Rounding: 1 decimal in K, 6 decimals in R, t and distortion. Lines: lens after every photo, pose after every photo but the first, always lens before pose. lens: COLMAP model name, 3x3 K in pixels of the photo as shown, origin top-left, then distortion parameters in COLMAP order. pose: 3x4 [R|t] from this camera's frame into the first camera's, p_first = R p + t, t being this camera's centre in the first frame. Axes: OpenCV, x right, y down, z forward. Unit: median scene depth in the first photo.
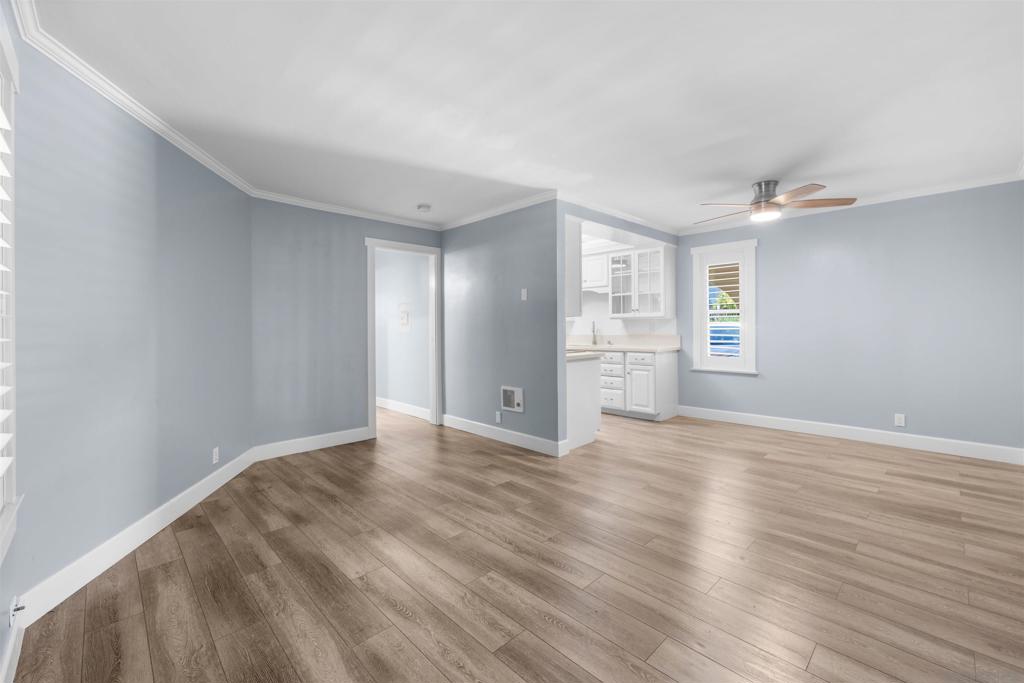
lens RADIAL K [[415.9, 0, 519.5], [0, 415.9, 328.6], [0, 0, 1]] dist [-0.000544, -0.000320]
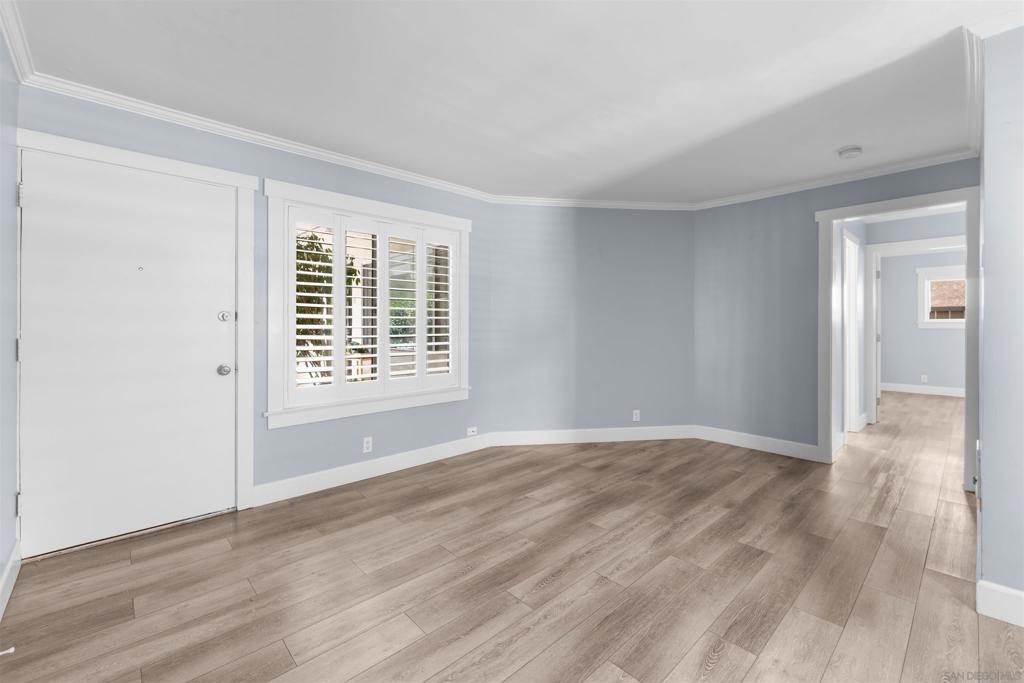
lens RADIAL K [[424.2, 0, 511.4], [0, 424.2, 324.9], [0, 0, 1]] dist [0.006900, -0.001899]
pose [[-0.008221, 0.010840, -0.999907, 0.545216], [-0.002241, 0.999939, 0.010859, -0.008303], [0.999964, 0.002330, -0.008196, 0.479015]]
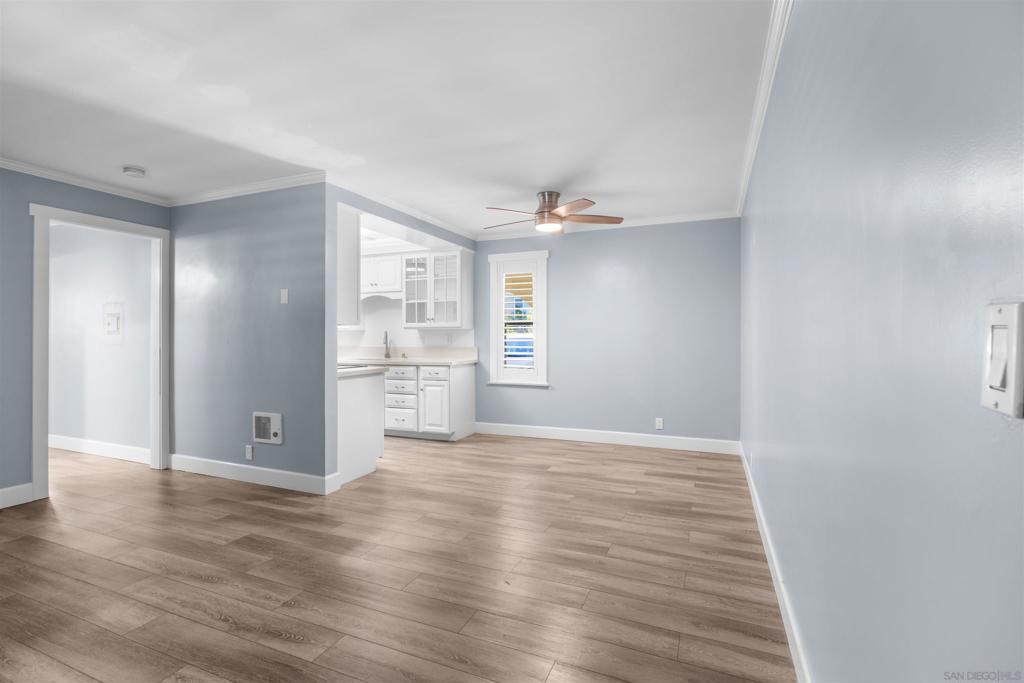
lens RADIAL K [[464.2, 0, 507.5], [0, 464.2, 335.4], [0, 0, 1]] dist [-0.006684, -0.000639]
pose [[0.925394, 0.008501, 0.378911, 0.074945], [-0.004431, 0.999923, -0.011613, 0.001955], [-0.378981, 0.009068, 0.925360, 0.011551]]
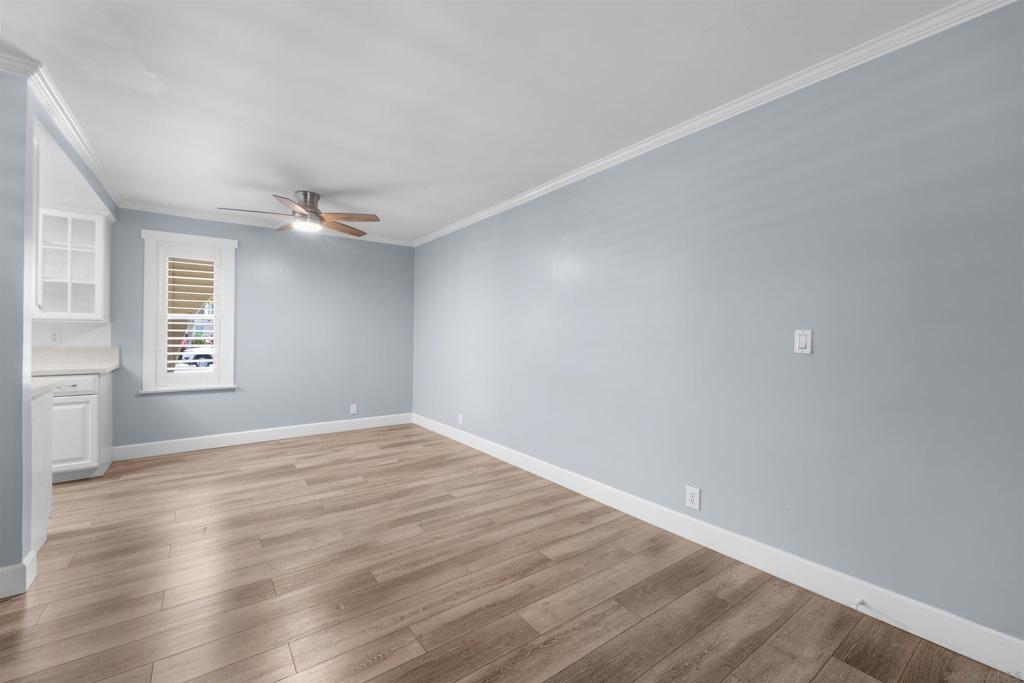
lens RADIAL K [[415.9, 0, 508.2], [0, 415.9, 338.3], [0, 0, 1]] dist [-0.000544, -0.000320]
pose [[0.151573, 0.003441, 0.988440, -0.300636], [-0.002681, 0.999992, -0.003070, 0.001596], [-0.988442, -0.002185, 0.151581, 0.335492]]
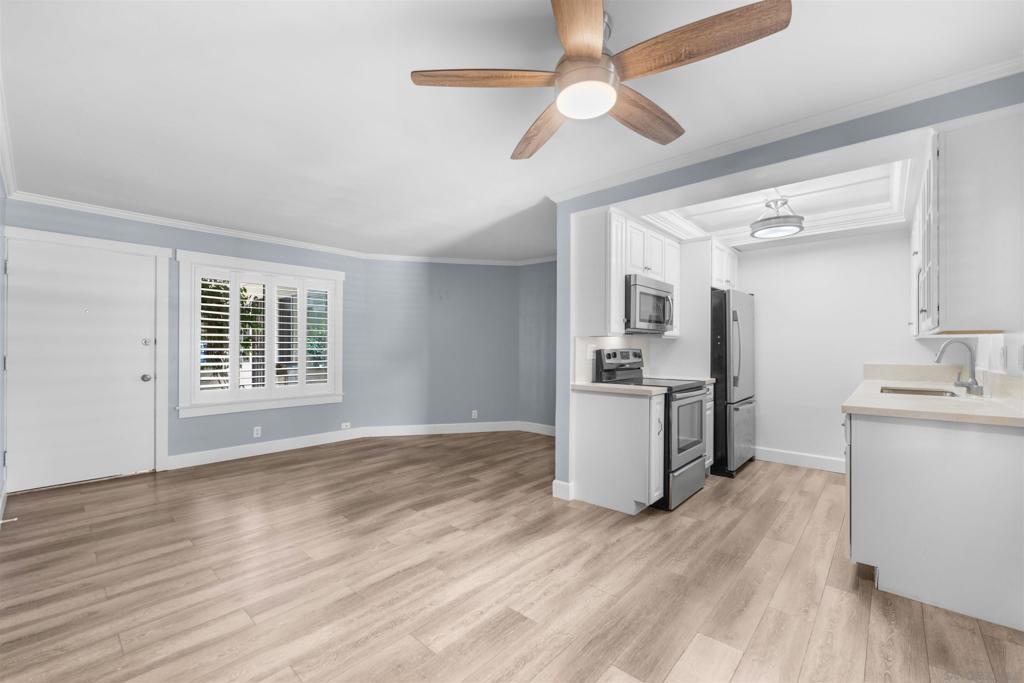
lens RADIAL K [[415.9, 0, 512.4], [0, 415.9, 347.1], [0, 0, 1]] dist [-0.000544, -0.000320]
pose [[0.080530, 0.011107, -0.996690, 0.939428], [-0.005799, 0.999926, 0.010674, -0.017588], [0.996735, 0.004920, 0.080589, 0.814115]]
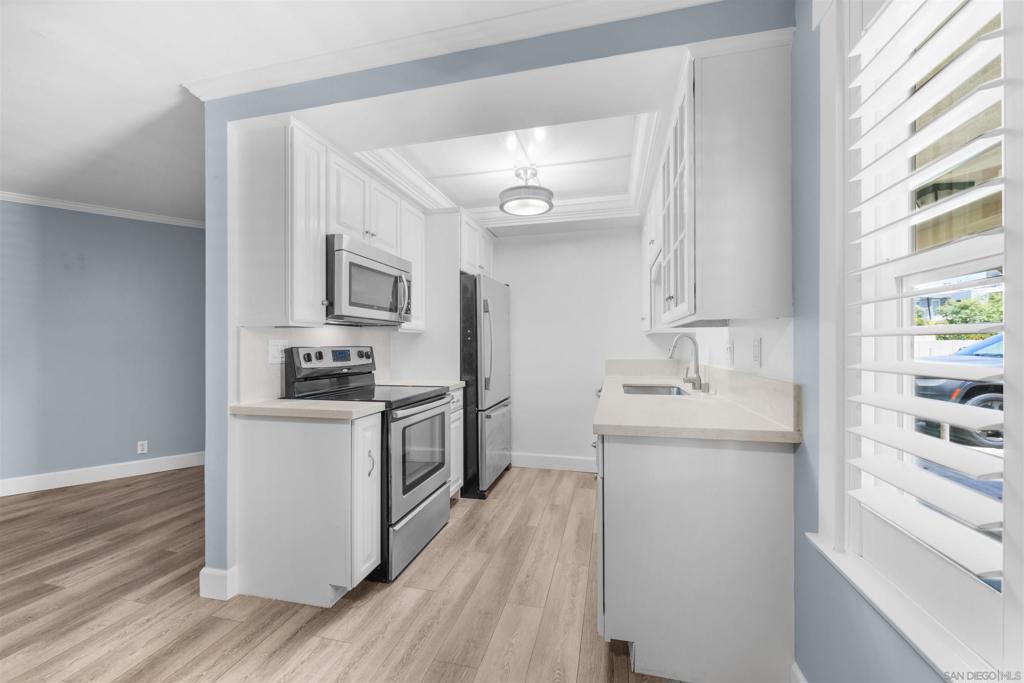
lens RADIAL K [[415.9, 0, 499.1], [0, 415.9, 344.5], [0, 0, 1]] dist [-0.000544, -0.000320]
pose [[0.519866, 0.008661, -0.854204, 0.712732], [-0.004462, 0.999962, 0.007423, -0.013761], [0.854236, -0.000047, 0.519885, 1.016952]]
